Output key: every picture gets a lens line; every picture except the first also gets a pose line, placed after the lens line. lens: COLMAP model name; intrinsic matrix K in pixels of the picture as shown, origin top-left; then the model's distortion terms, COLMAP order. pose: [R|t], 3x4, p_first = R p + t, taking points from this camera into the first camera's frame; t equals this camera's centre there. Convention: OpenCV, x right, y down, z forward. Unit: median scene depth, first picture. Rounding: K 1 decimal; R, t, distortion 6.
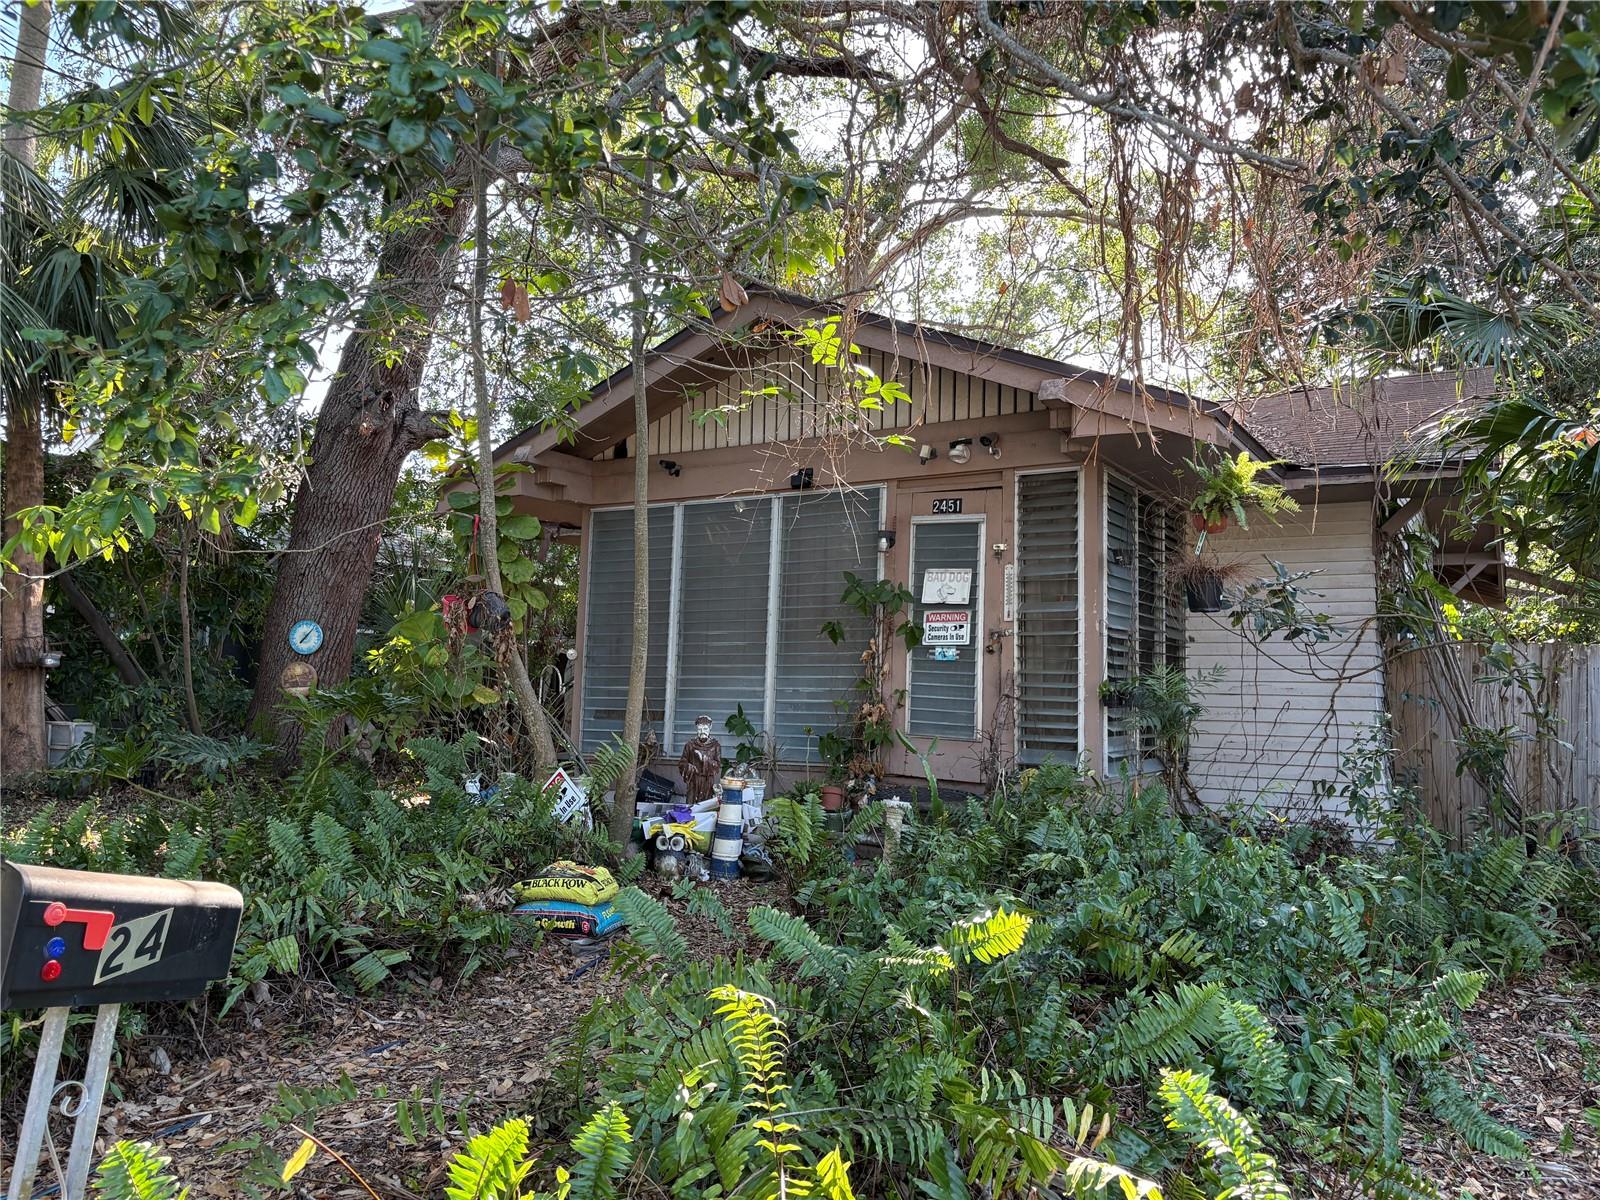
lens RADIAL K [[1208.5, 0, 800.6], [0, 1208.5, 595.2], [0, 0, 1]] dist [0.008903, 0.000428]
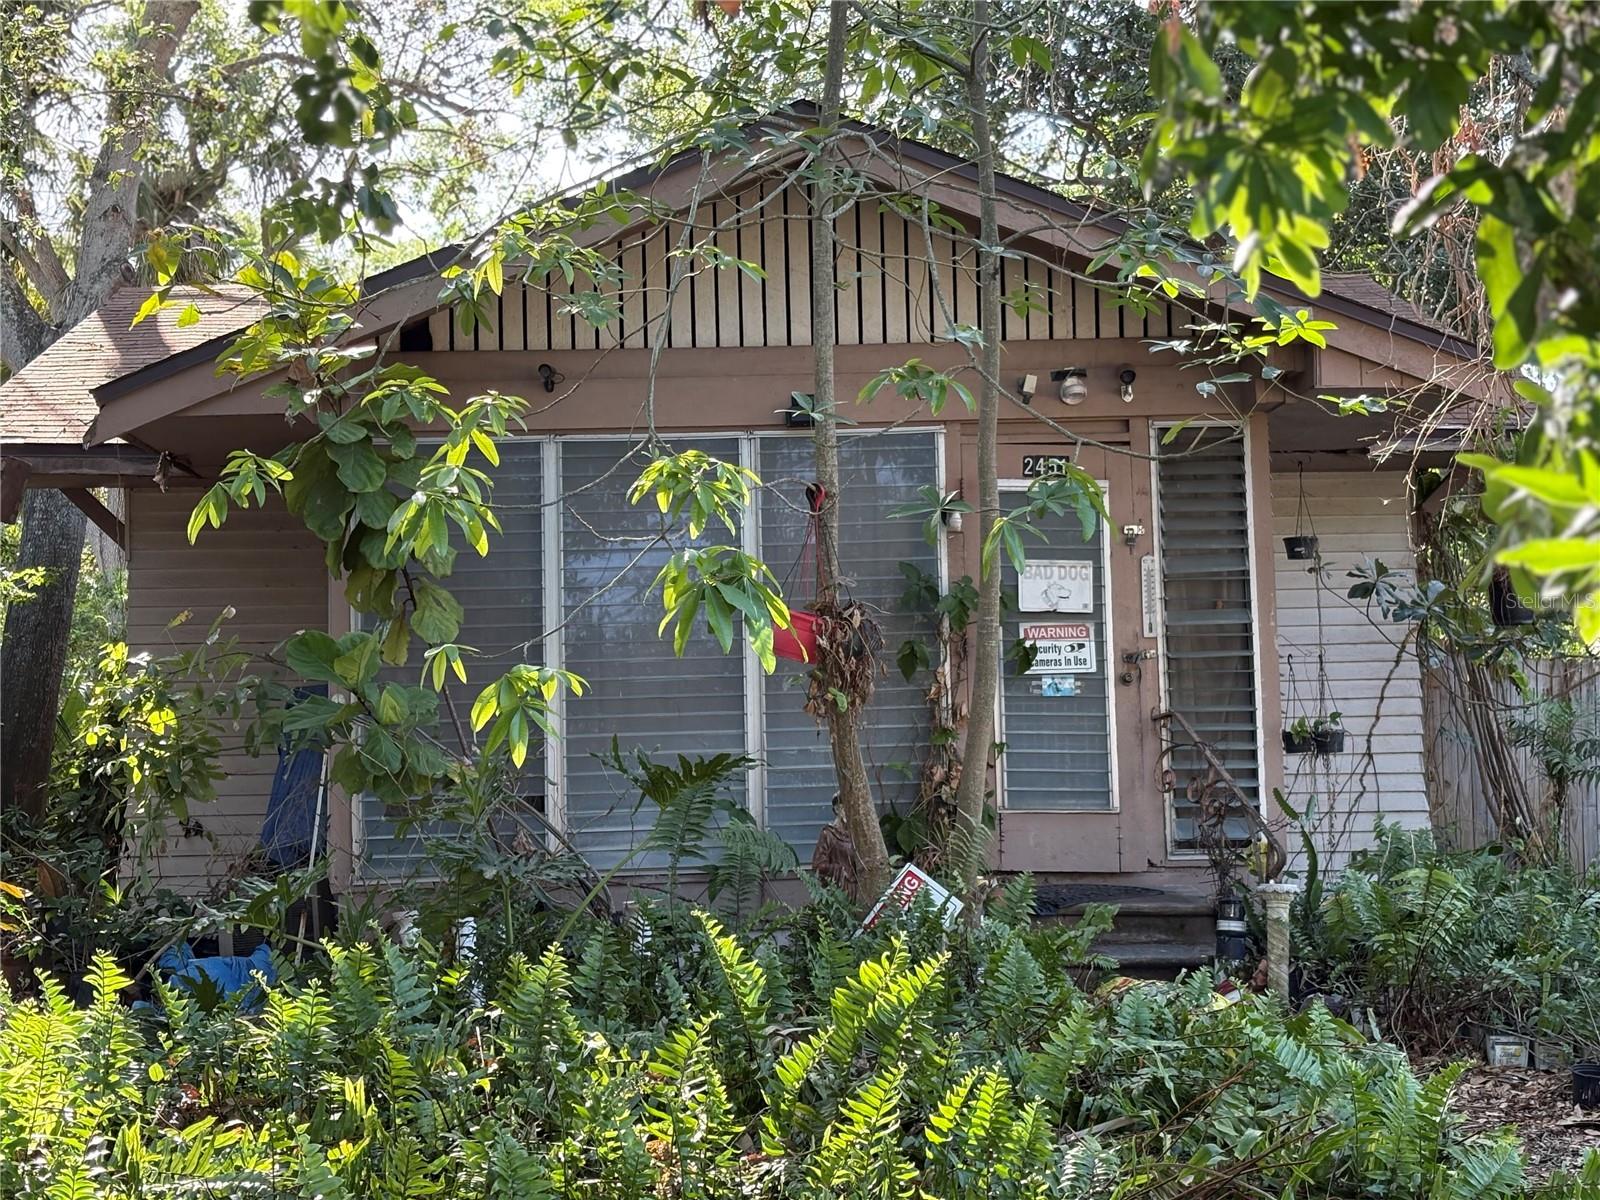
lens RADIAL K [[2563.1, 0, 801.5], [0, 2563.1, 602.2], [0, 0, 1]] dist [0.005303, 0.000000]
pose [[0.821402, 0.000313, 0.570350, -0.817341], [-0.007085, 0.999928, 0.009655, -0.011441], [-0.570306, -0.011972, 0.821345, -0.094322]]
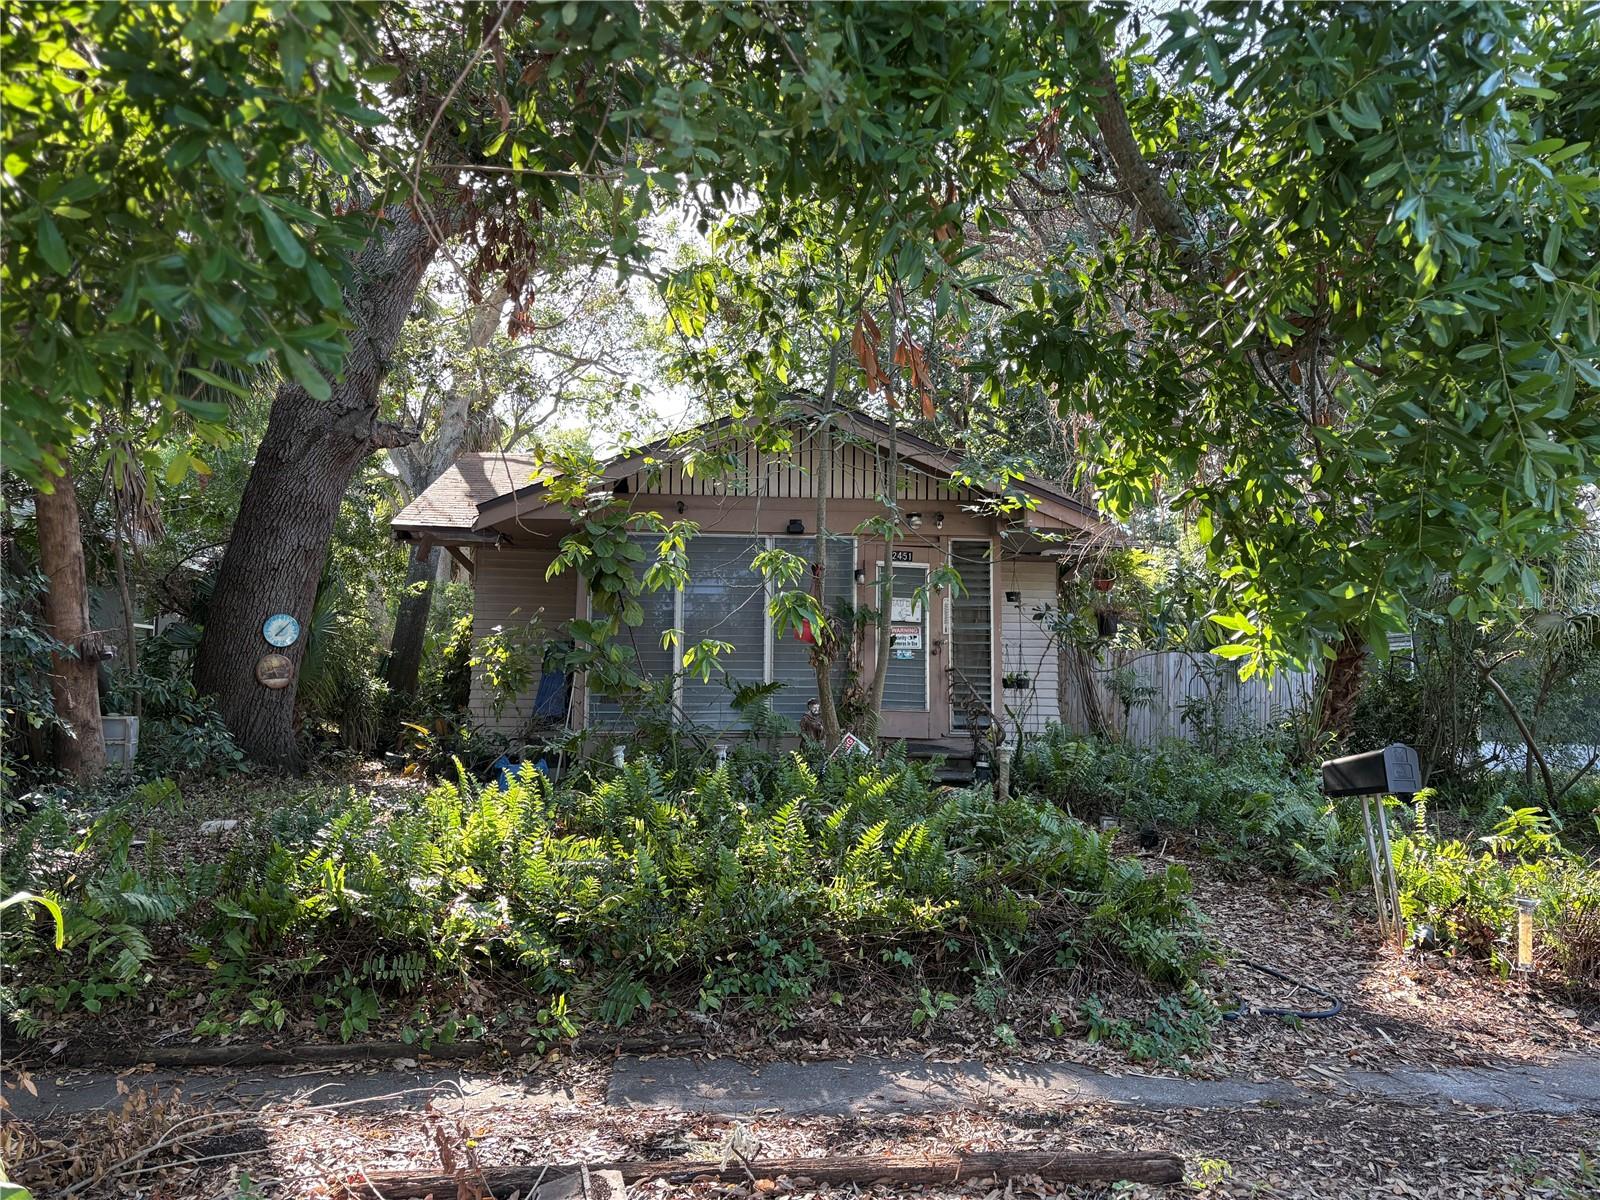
lens RADIAL K [[1208.5, 0, 797.0], [0, 1208.5, 597.4], [0, 0, 1]] dist [0.008903, 0.000428]
pose [[0.793533, 0.034075, 0.607573, -0.908923], [-0.044752, 0.998995, 0.002422, -0.020717], [-0.606880, -0.029112, 0.794260, -0.116070]]
